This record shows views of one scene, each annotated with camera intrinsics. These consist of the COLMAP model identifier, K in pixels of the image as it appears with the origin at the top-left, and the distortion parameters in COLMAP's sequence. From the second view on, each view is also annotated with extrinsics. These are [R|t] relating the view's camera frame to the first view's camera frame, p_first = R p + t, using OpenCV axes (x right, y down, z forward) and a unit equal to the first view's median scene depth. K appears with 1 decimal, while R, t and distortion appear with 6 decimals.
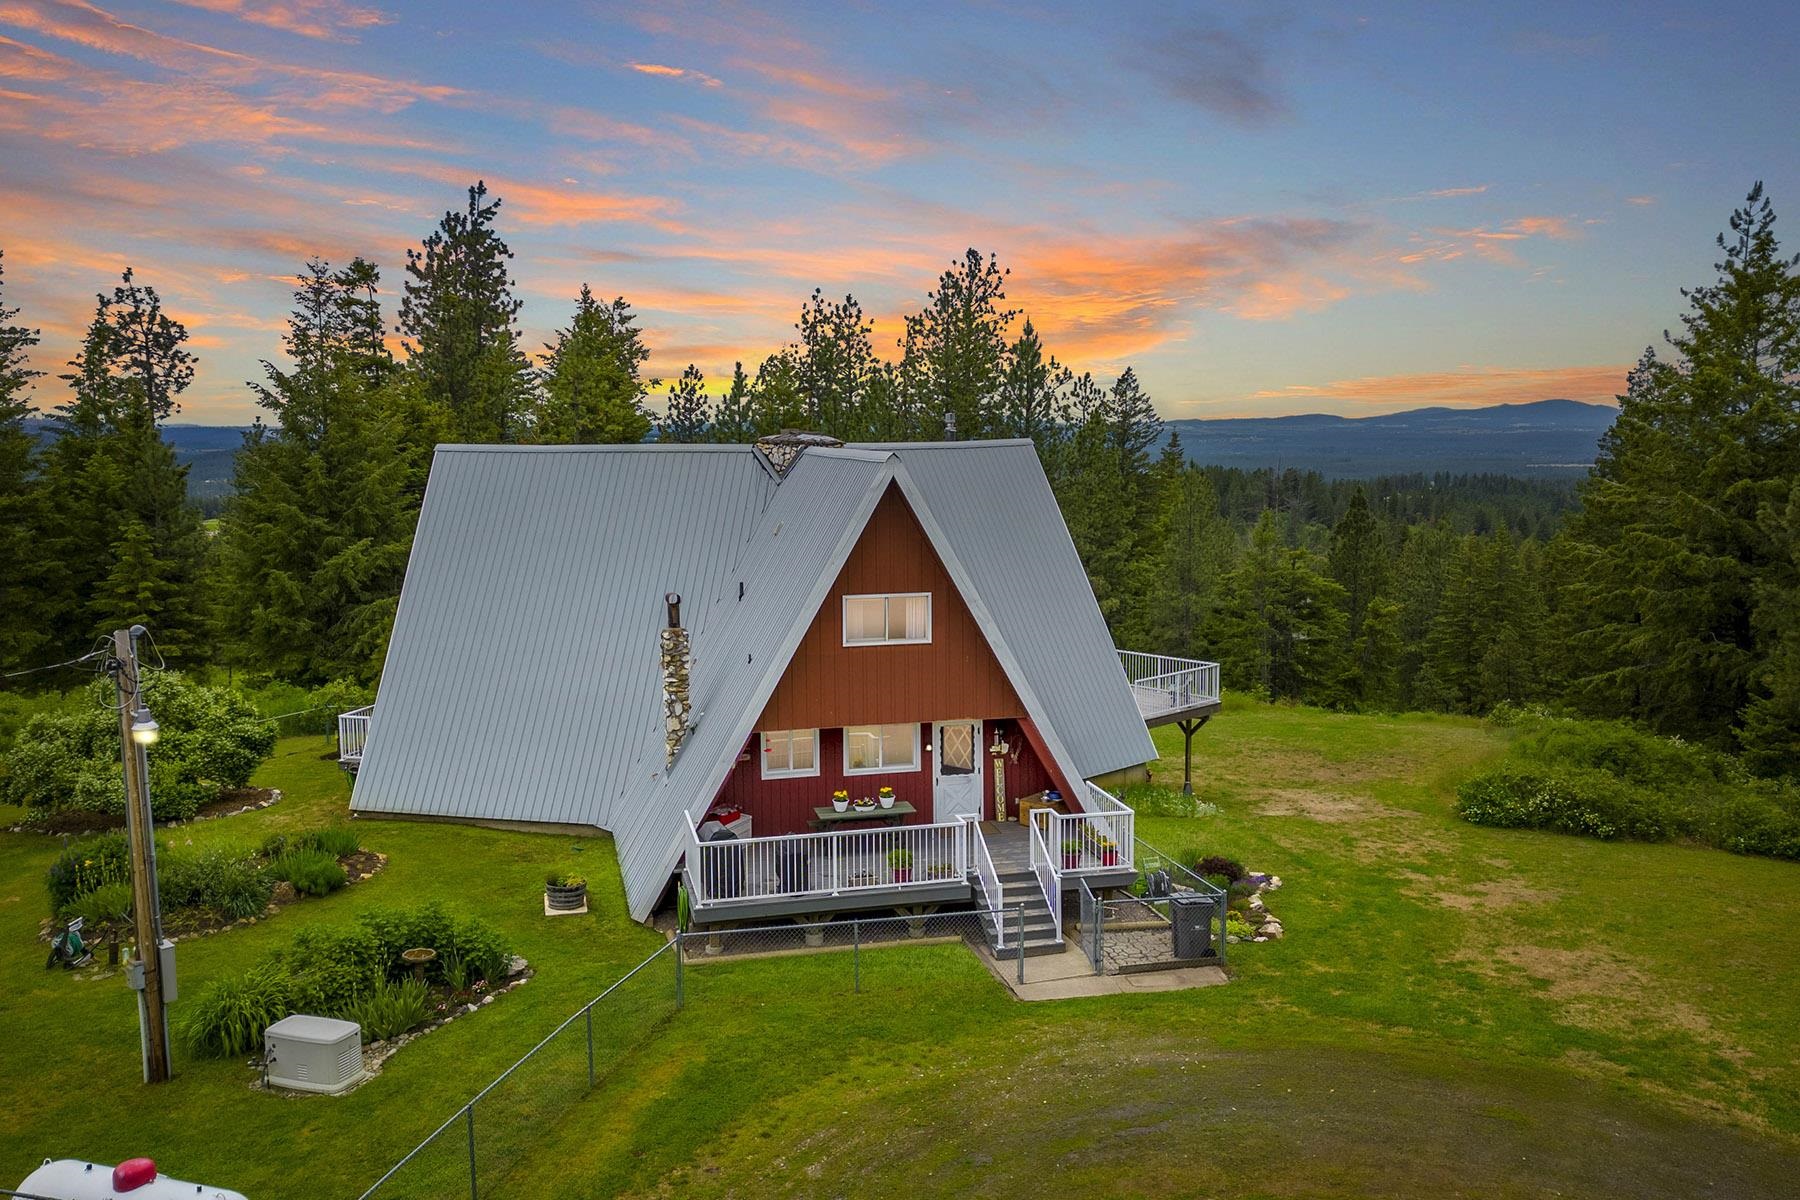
lens RADIAL K [[1449.8, 0, 901.7], [0, 1449.8, 599.5], [0, 0, 1]] dist [0.030321, -0.007336]
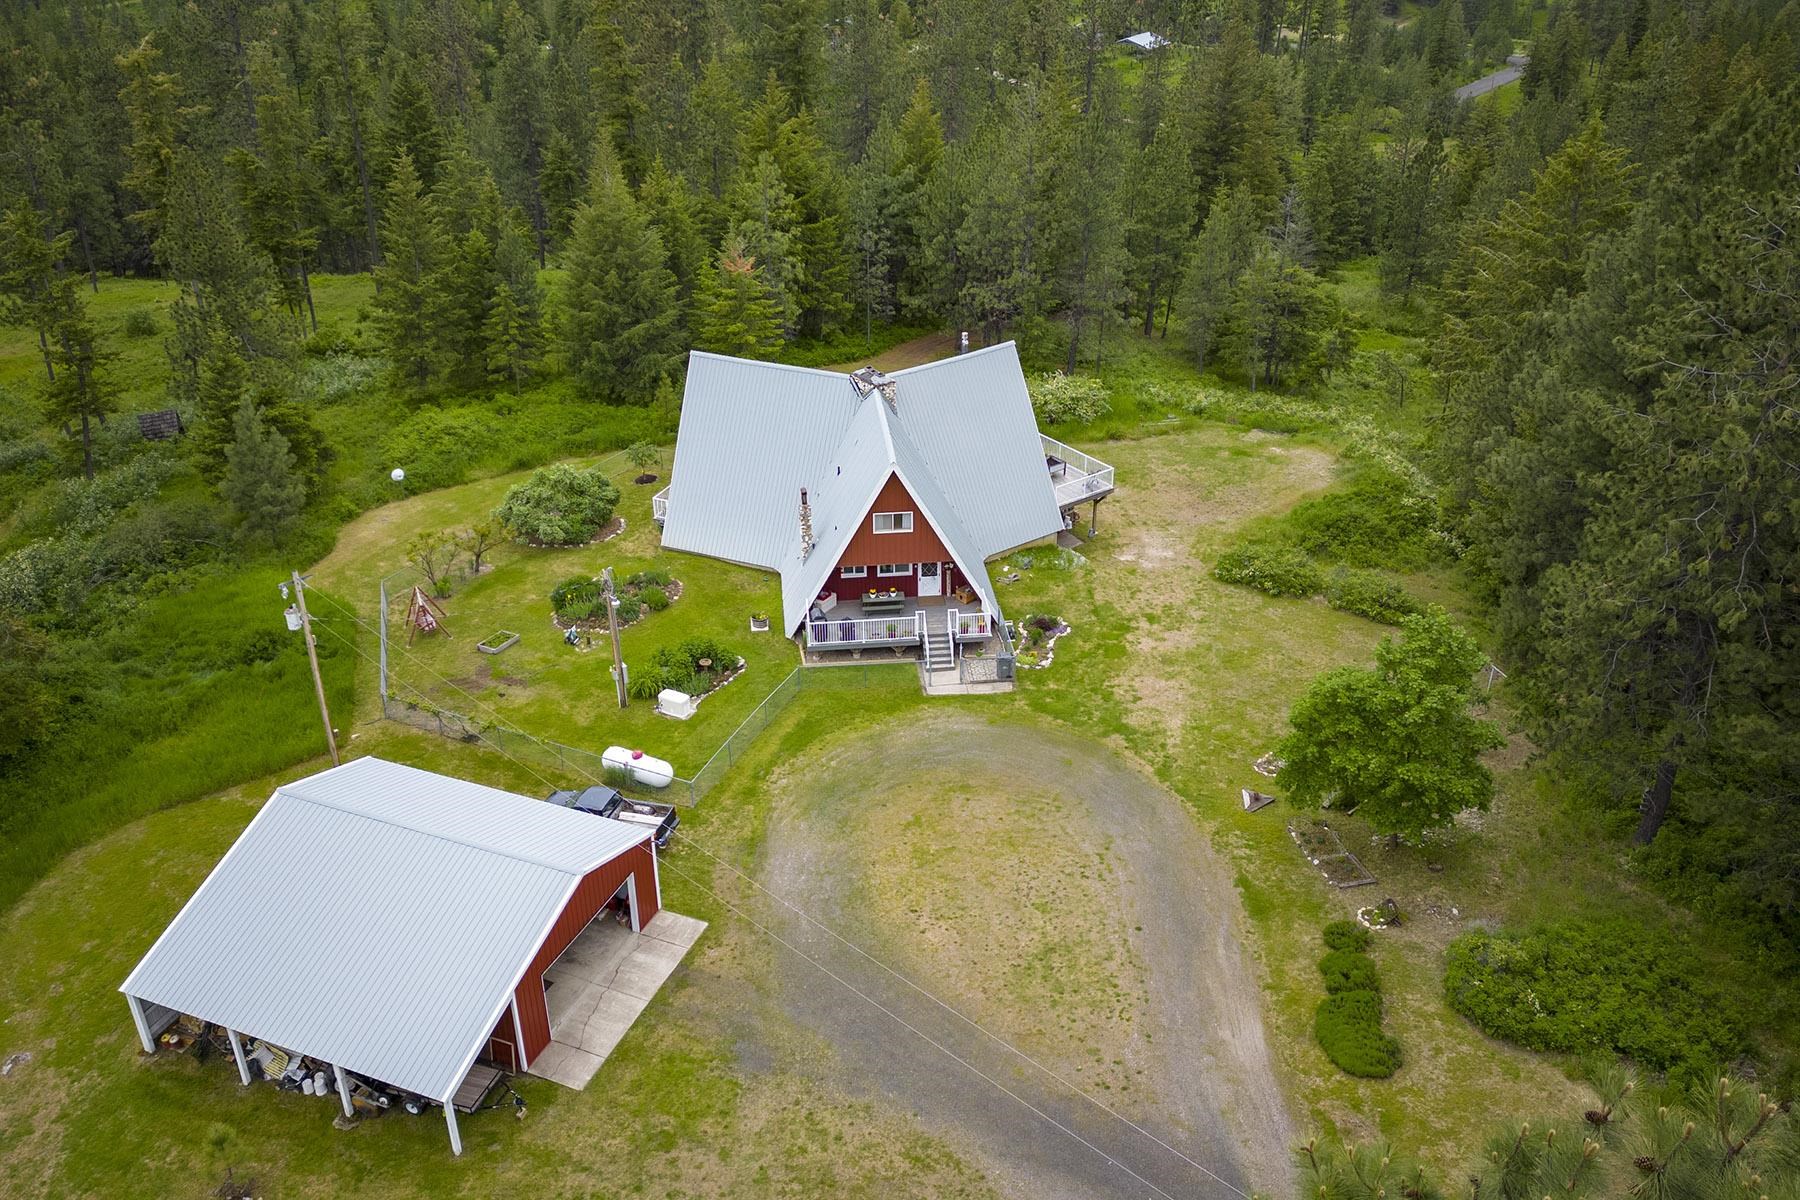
lens RADIAL K [[1547.8, 0, 901.7], [0, 1547.8, 599.9], [0, 0, 1]] dist [0.069510, -0.097519]
pose [[0.987886, 0.071095, -0.137936, 0.359661], [-0.009302, 0.914408, 0.404686, -0.889154], [0.154901, -0.398501, 0.903993, -1.291945]]
